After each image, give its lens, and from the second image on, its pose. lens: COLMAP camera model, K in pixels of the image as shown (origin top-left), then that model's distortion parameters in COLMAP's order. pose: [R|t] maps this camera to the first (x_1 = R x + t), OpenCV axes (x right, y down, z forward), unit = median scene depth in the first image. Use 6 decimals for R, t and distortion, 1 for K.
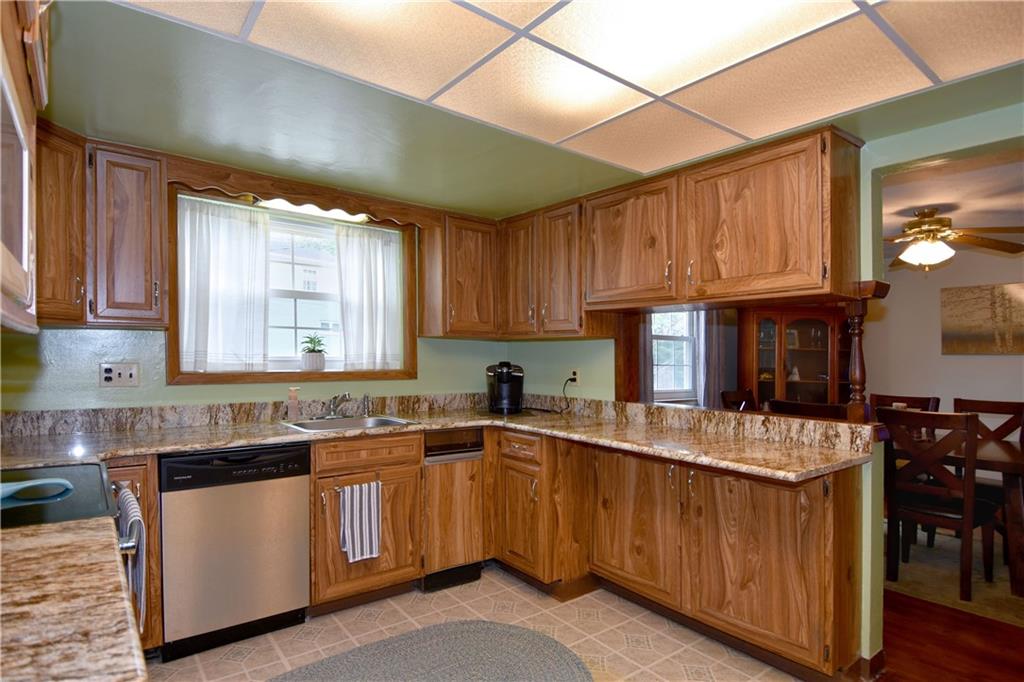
lens RADIAL K [[547.2, 0, 512.0], [0, 547.2, 341.0], [0, 0, 1]] dist [0.047498, -0.000900]
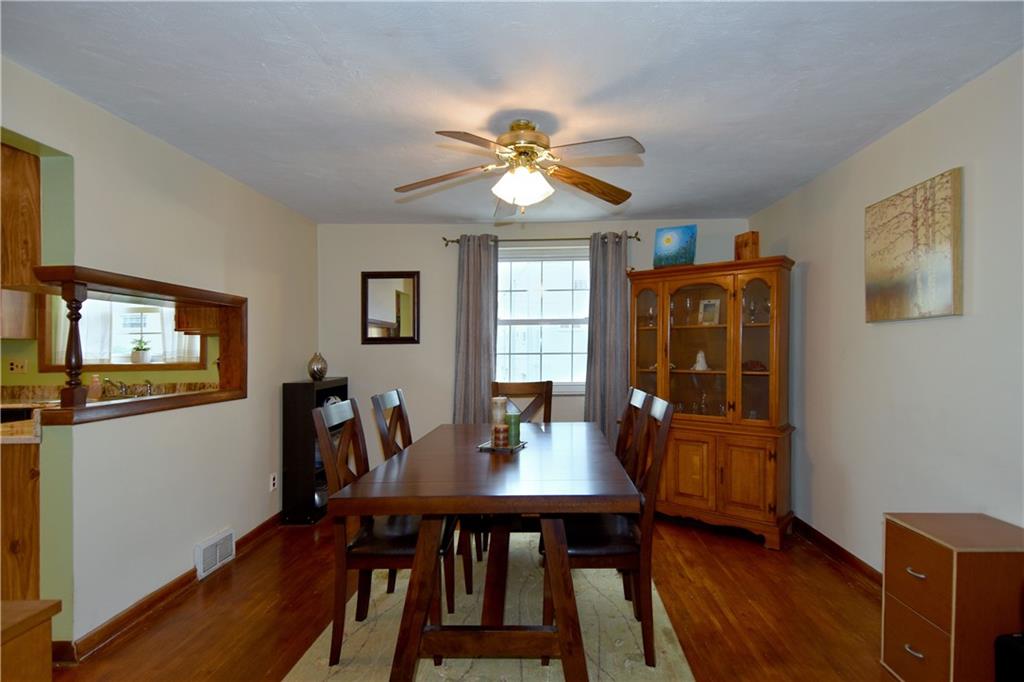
lens RADIAL K [[547.2, 0, 512.0], [0, 547.2, 341.0], [0, 0, 1]] dist [0.047498, -0.000900]
pose [[0.766449, -0.038729, -0.641136, 1.311125], [0.039703, 0.999128, -0.012891, 0.053645], [0.641077, -0.015575, 0.767319, 0.526702]]
